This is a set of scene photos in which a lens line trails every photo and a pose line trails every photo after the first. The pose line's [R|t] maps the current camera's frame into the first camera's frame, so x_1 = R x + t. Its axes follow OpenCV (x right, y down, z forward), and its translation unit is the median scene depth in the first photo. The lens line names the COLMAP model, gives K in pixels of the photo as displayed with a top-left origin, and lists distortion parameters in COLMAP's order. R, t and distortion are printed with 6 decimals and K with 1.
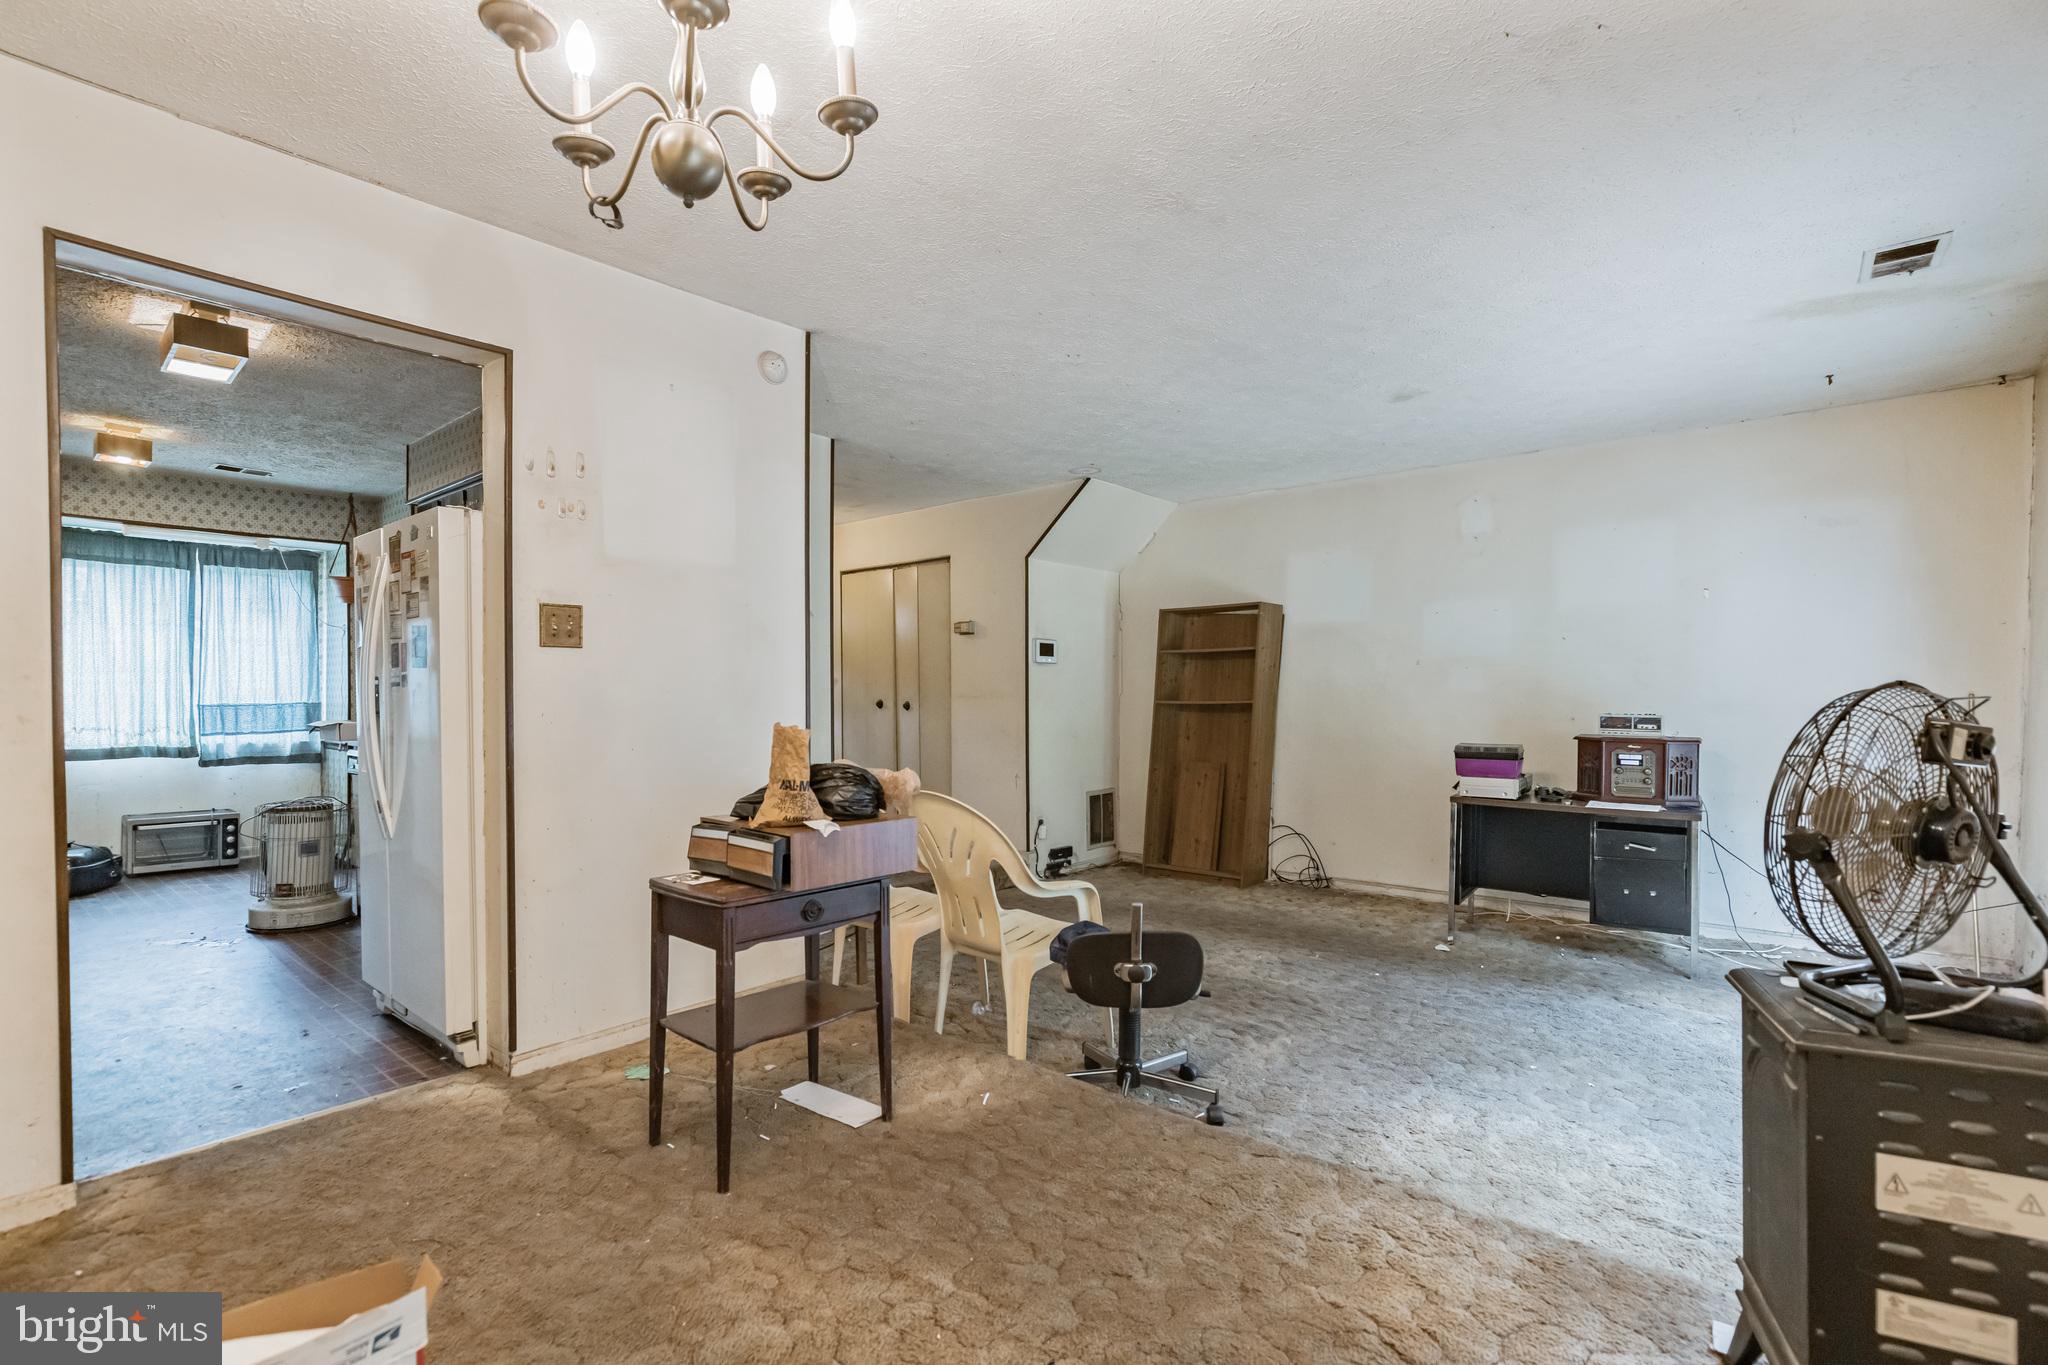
lens RADIAL K [[965.4, 0, 1033.5], [0, 965.4, 688.2], [0, 0, 1]] dist [0.003972, 0.000777]
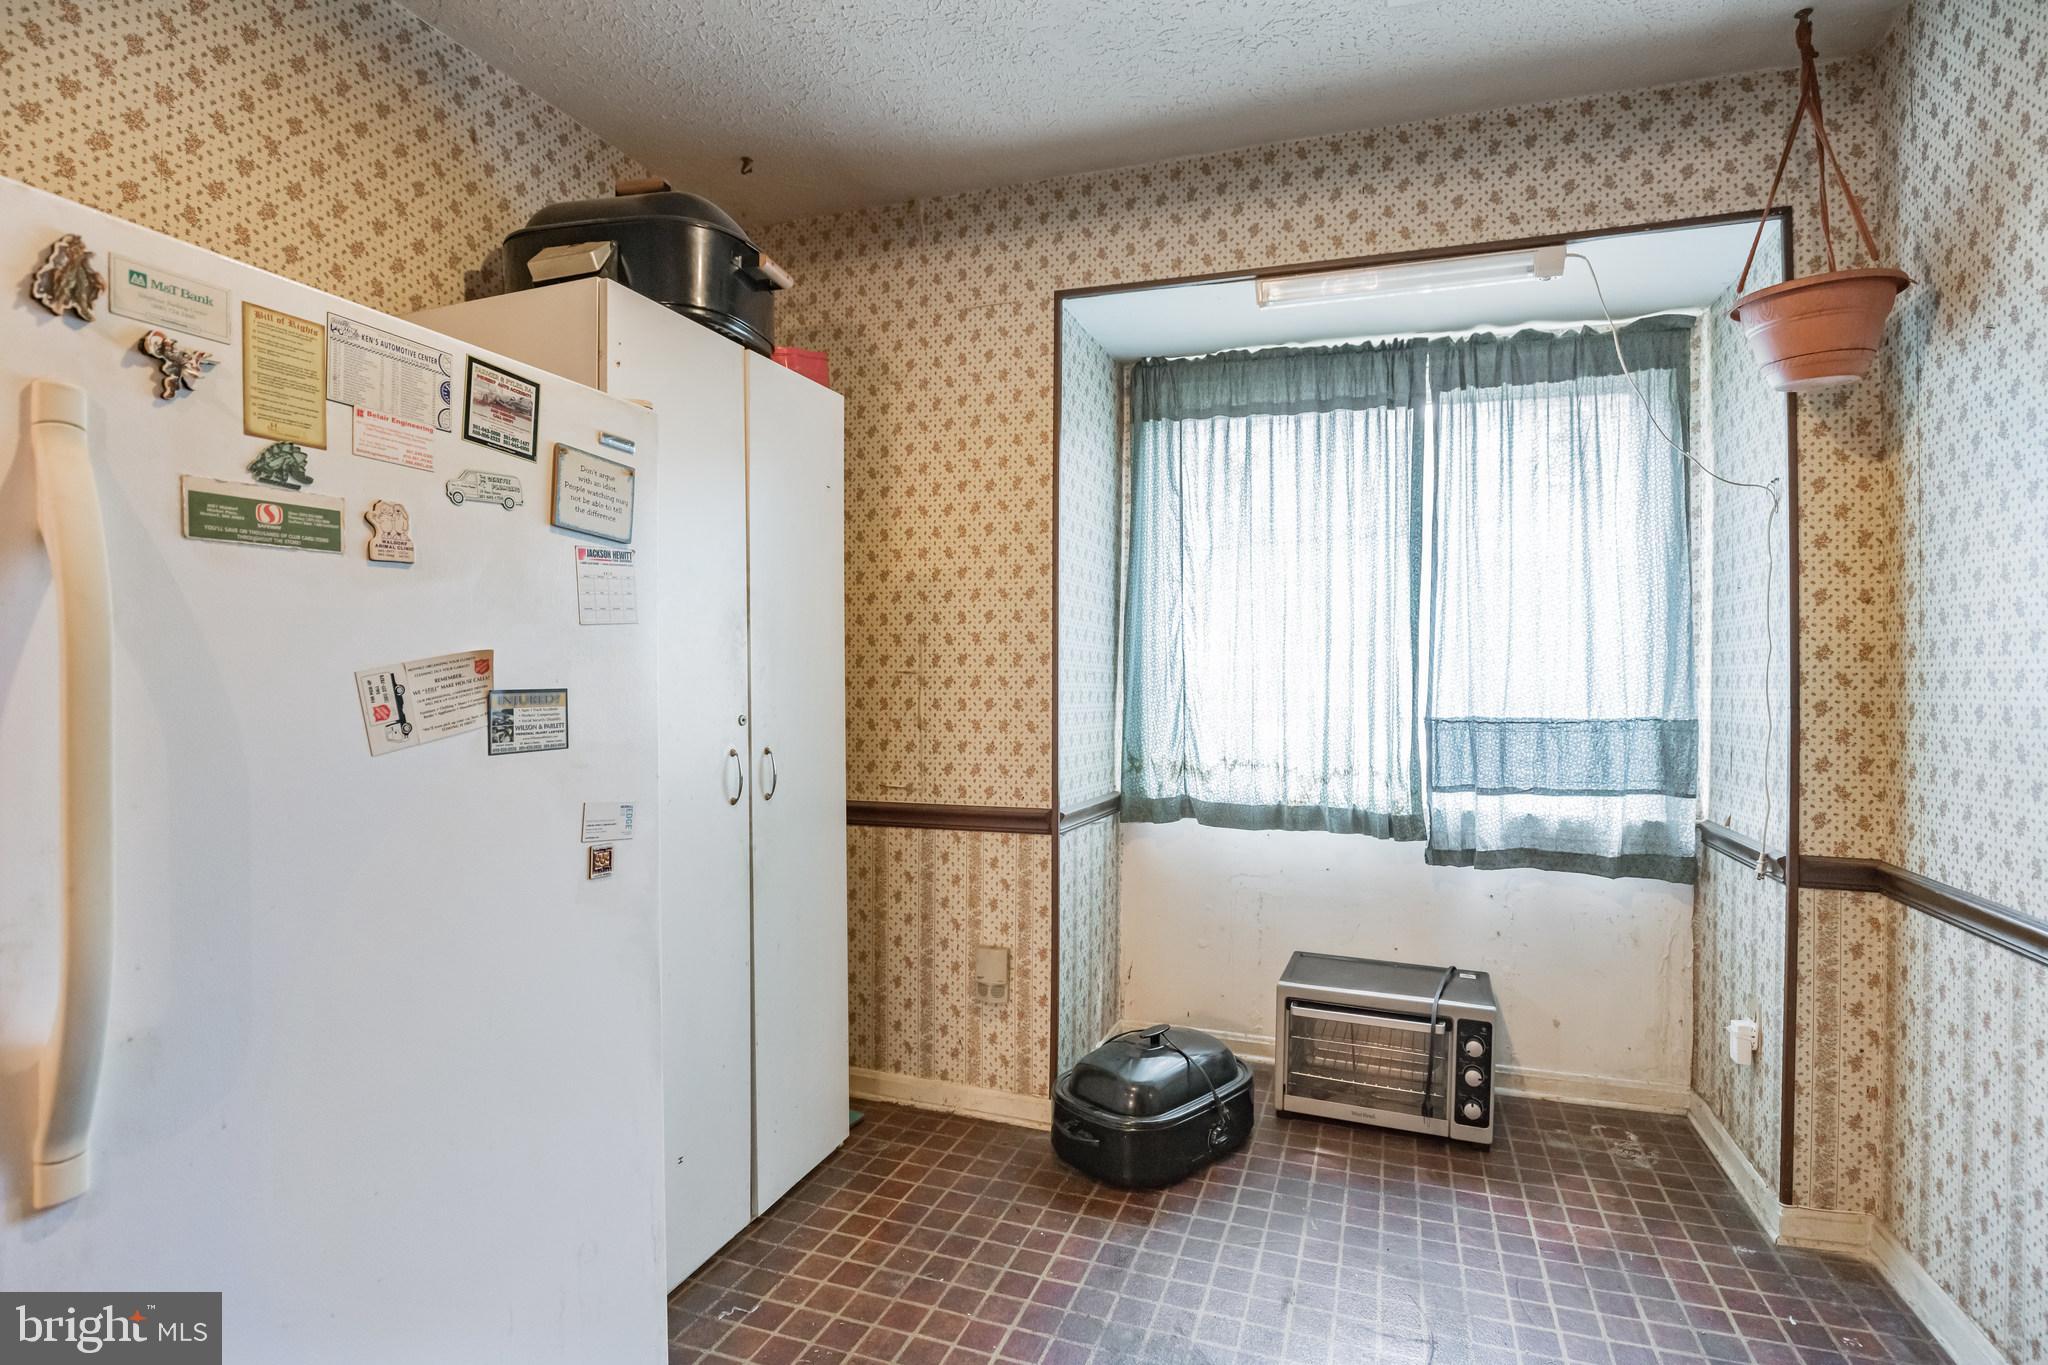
lens RADIAL K [[984.6, 0, 1028.5], [0, 984.6, 676.8], [0, 0, 1]] dist [-0.032837, 0.000257]
pose [[0.356910, 0.005596, -0.934122, -0.511514], [-0.004155, 0.999982, 0.004404, -0.002109], [0.934129, 0.002309, 0.356927, 0.668273]]
